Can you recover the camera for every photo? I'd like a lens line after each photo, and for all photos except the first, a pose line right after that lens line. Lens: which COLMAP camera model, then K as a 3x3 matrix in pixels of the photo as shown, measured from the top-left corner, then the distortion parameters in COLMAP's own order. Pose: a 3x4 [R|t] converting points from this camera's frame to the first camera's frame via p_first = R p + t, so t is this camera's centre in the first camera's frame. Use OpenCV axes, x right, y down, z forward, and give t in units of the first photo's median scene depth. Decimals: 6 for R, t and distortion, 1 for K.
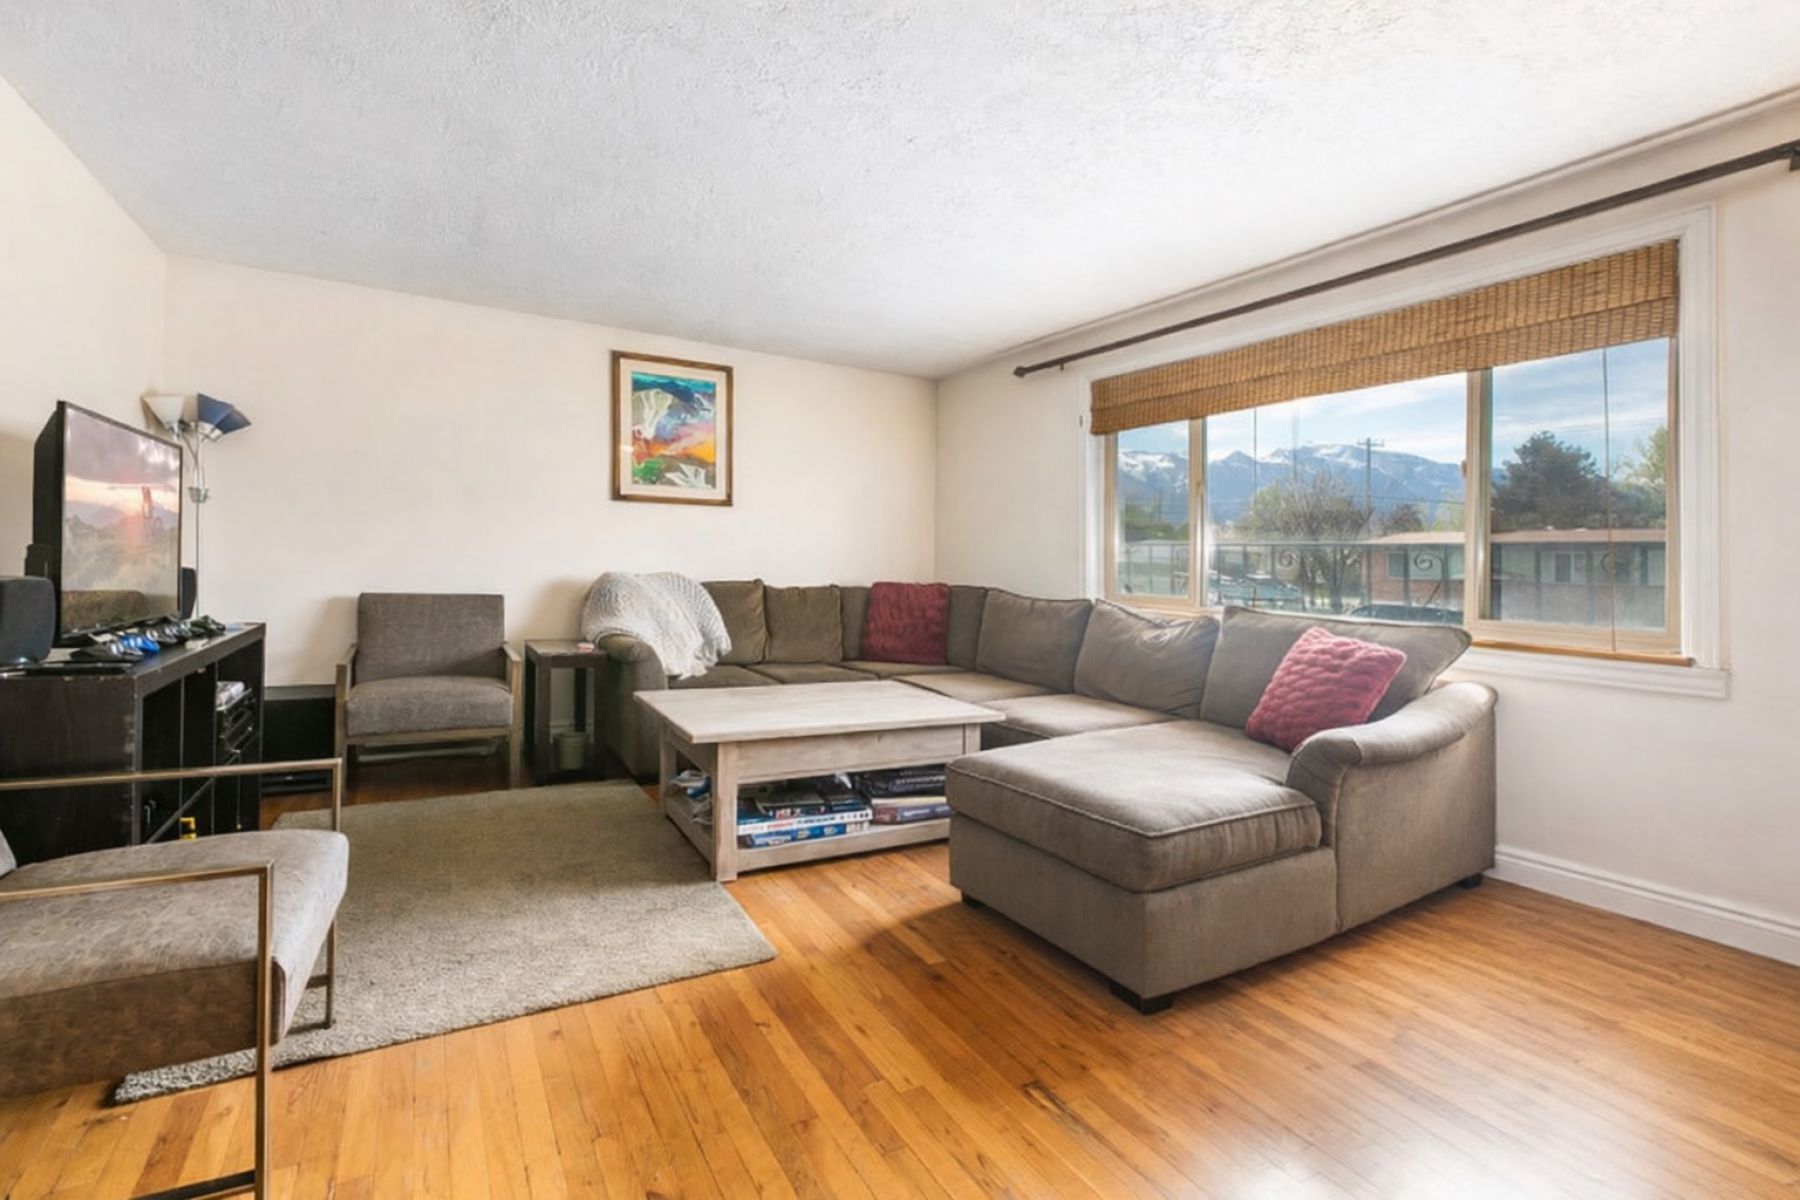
lens RADIAL K [[827.6, 0, 899.7], [0, 827.6, 564.1], [0, 0, 1]] dist [0.000277, 0.000492]
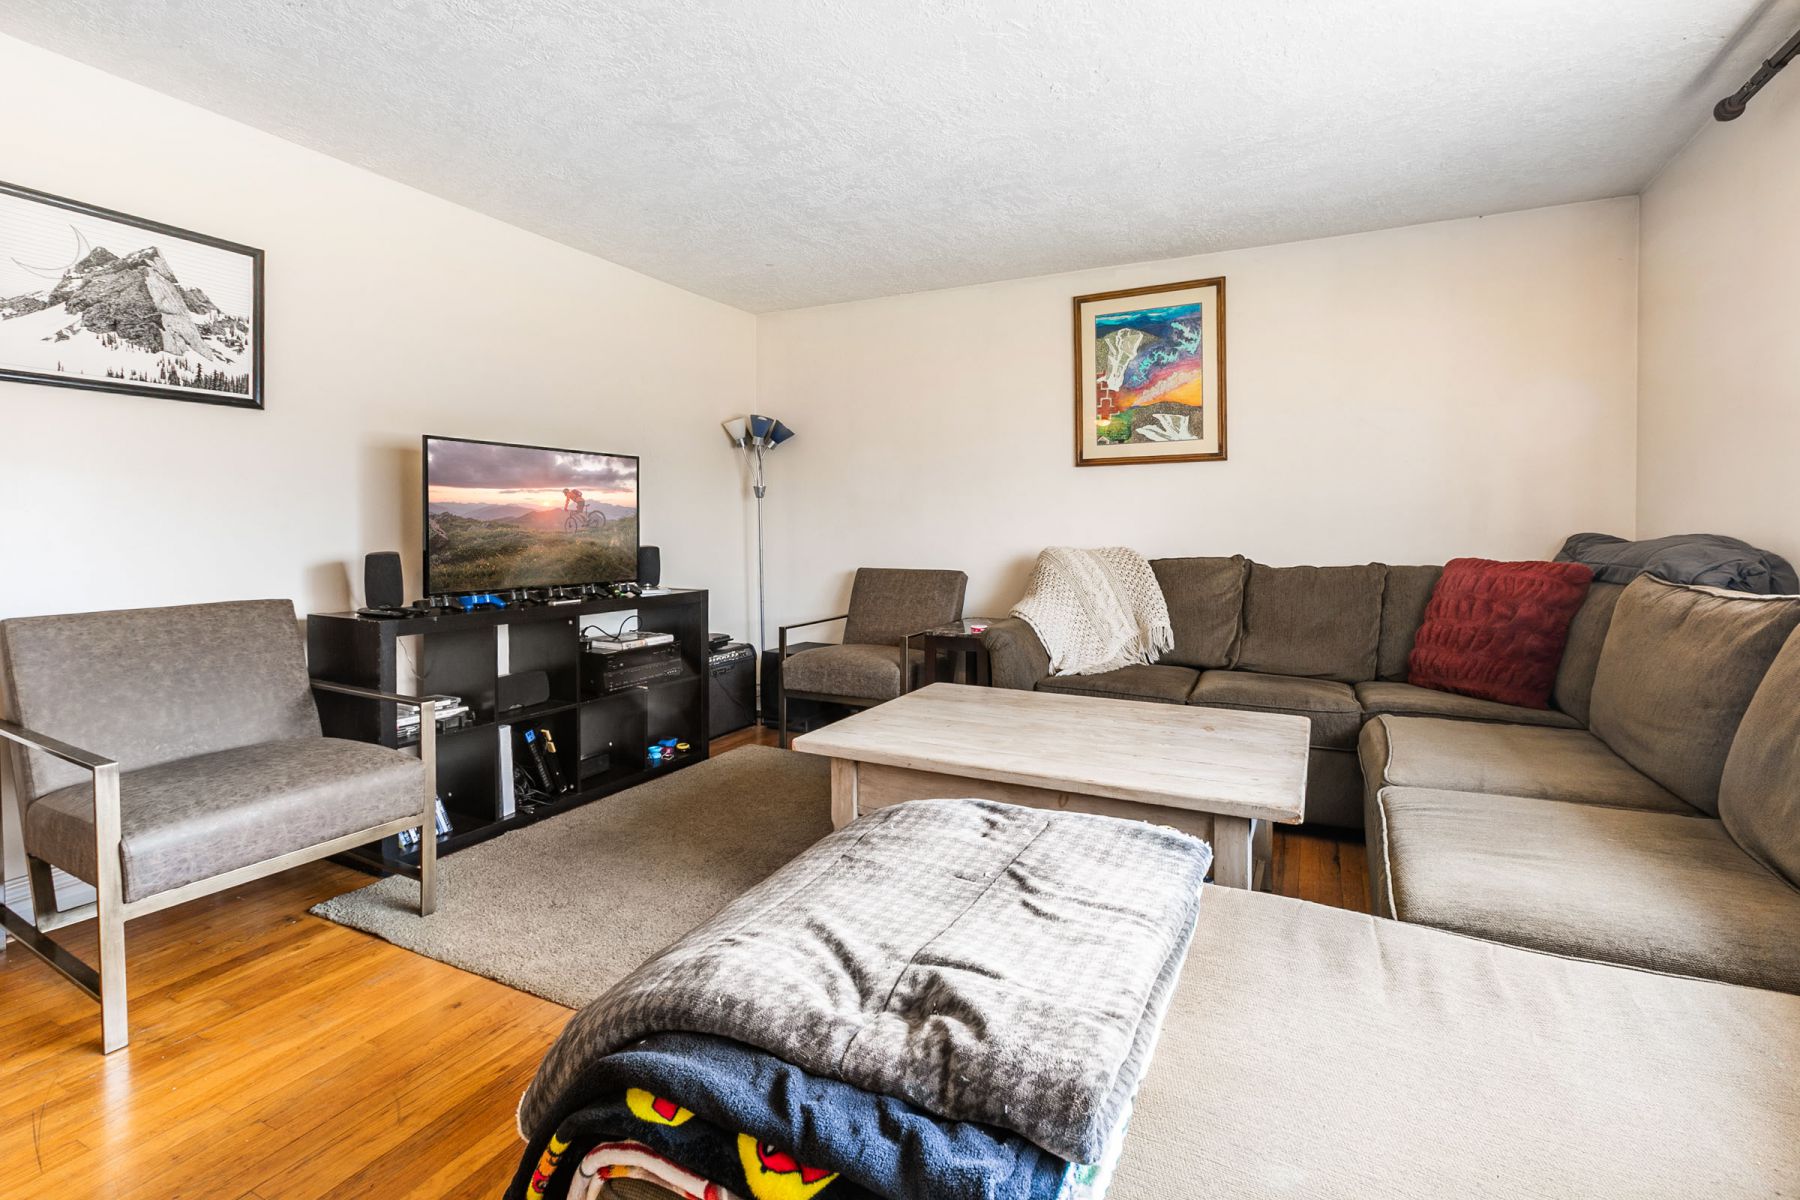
lens RADIAL K [[827.6, 0, 899.7], [0, 827.6, 564.1], [0, 0, 1]] dist [0.000277, 0.000492]
pose [[0.541523, 0.002379, -0.840683, 0.290949], [0.013539, 0.999842, 0.011551, 0.013992], [0.840577, -0.017637, 0.541405, 0.352194]]
